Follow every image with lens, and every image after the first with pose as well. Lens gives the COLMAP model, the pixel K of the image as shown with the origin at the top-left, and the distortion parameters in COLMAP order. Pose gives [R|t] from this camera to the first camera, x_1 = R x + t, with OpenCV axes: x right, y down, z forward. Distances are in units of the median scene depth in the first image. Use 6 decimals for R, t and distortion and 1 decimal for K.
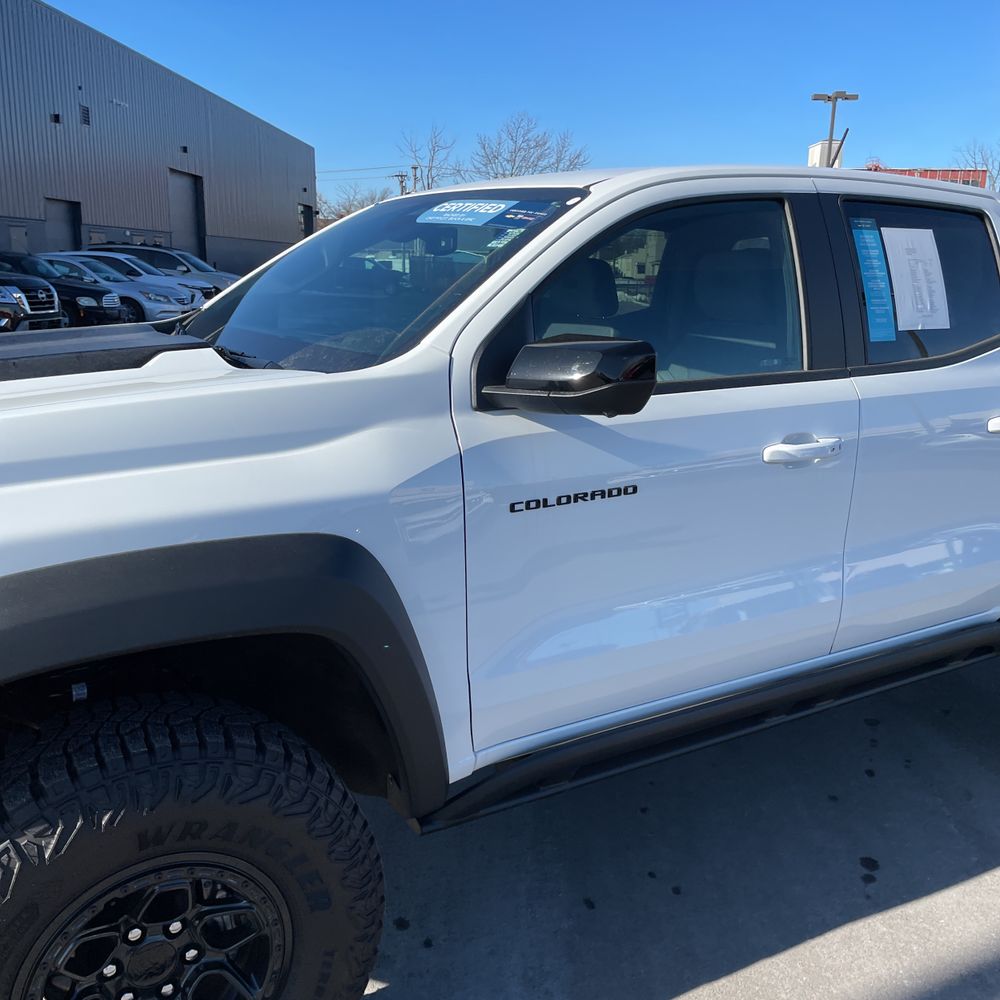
lens RADIAL K [[1001.6, 0, 486.5], [0, 1001.6, 519.3], [0, 0, 1]] dist [0.043279, 0.000000]
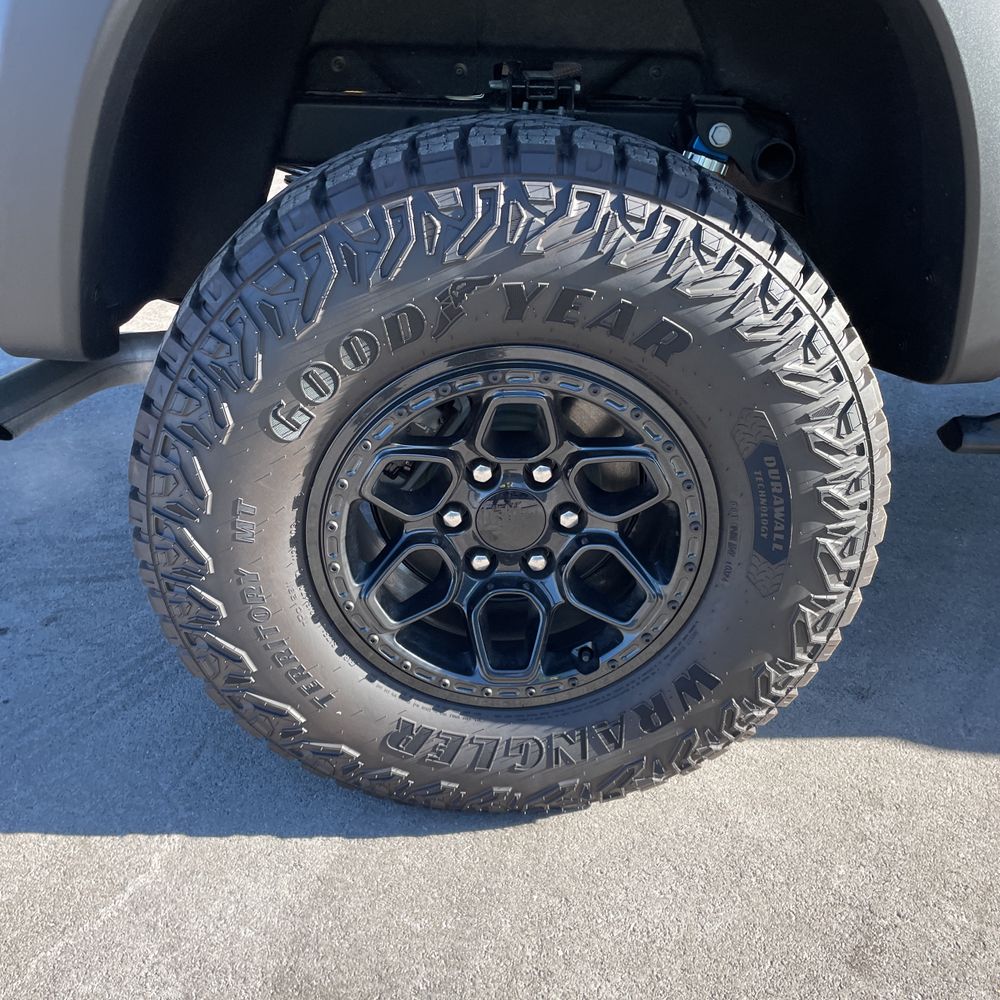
lens RADIAL K [[1001.6, 0, 510.6], [0, 1001.6, 503.8], [0, 0, 1]] dist [0.043279, 0.000000]
pose [[0.863627, 0.102413, -0.493620, -0.000315], [0.028320, 0.967746, 0.250330, 0.250987], [0.503336, -0.230171, 0.832871, 0.429638]]
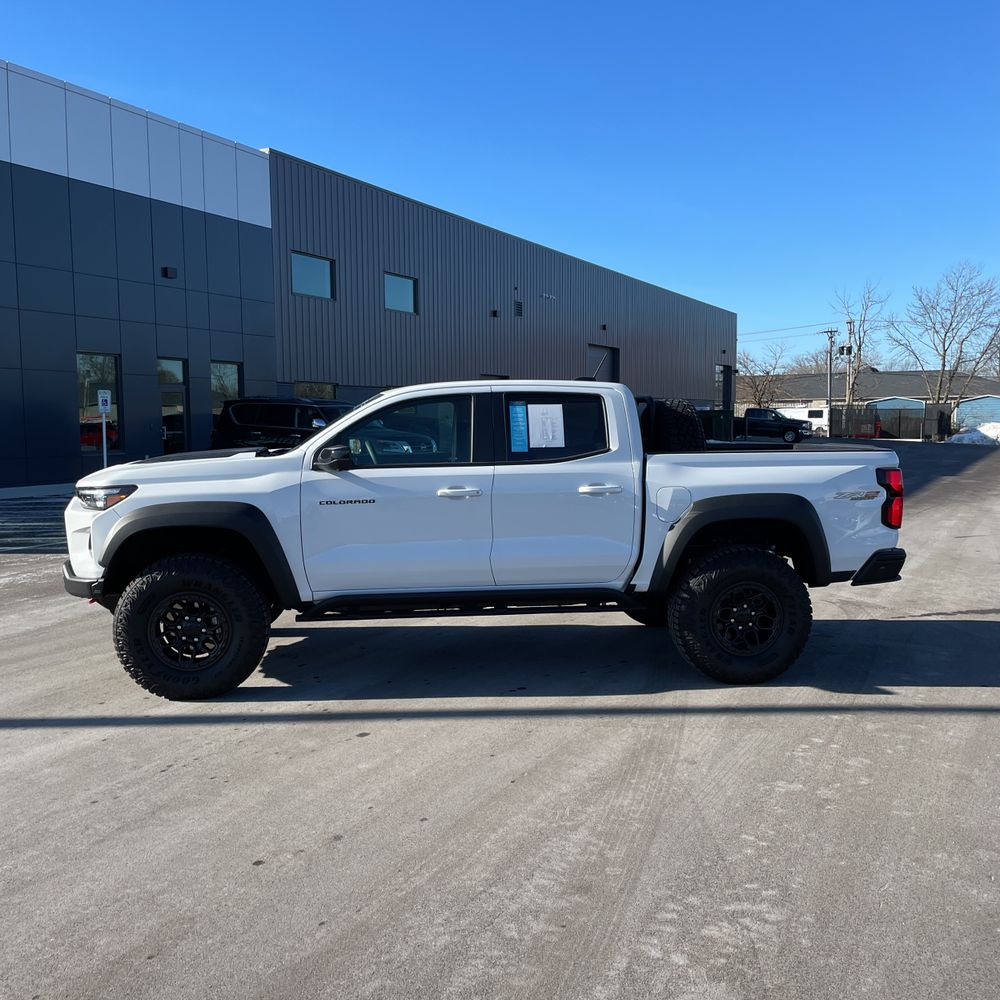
lens RADIAL K [[1001.6, 0, 495.4], [0, 1001.6, 516.0], [0, 0, 1]] dist [0.043279, 0.000000]
pose [[0.907498, 0.019630, -0.419598, 1.912232], [-0.082826, 0.987659, -0.132927, 0.414316], [0.411810, 0.155385, 0.897924, -1.583478]]
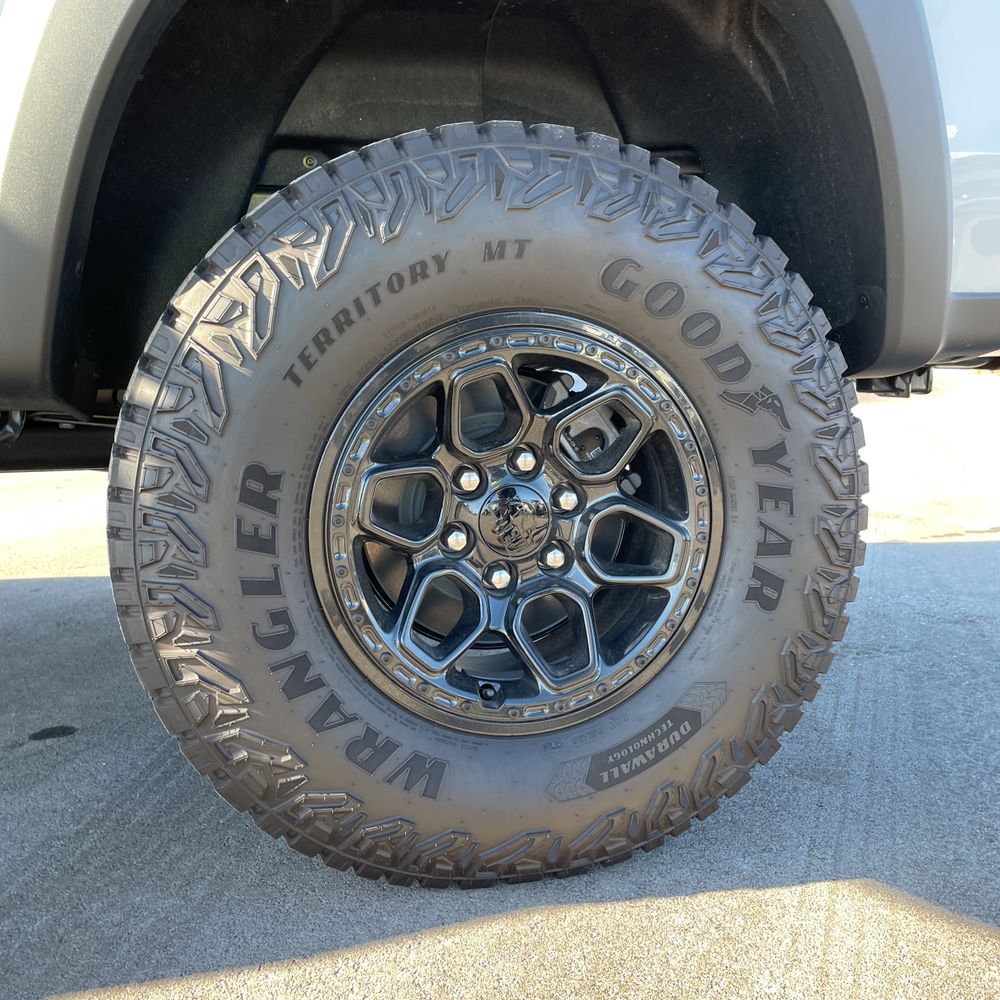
lens RADIAL K [[1001.6, 0, 512.0], [0, 1001.6, 484.4], [0, 0, 1]] dist [0.043279, 0.000000]
pose [[0.955740, 0.021142, -0.293452, 1.428429], [-0.056668, 0.991967, -0.113095, 0.277263], [0.288703, 0.124719, 0.949261, 1.309047]]
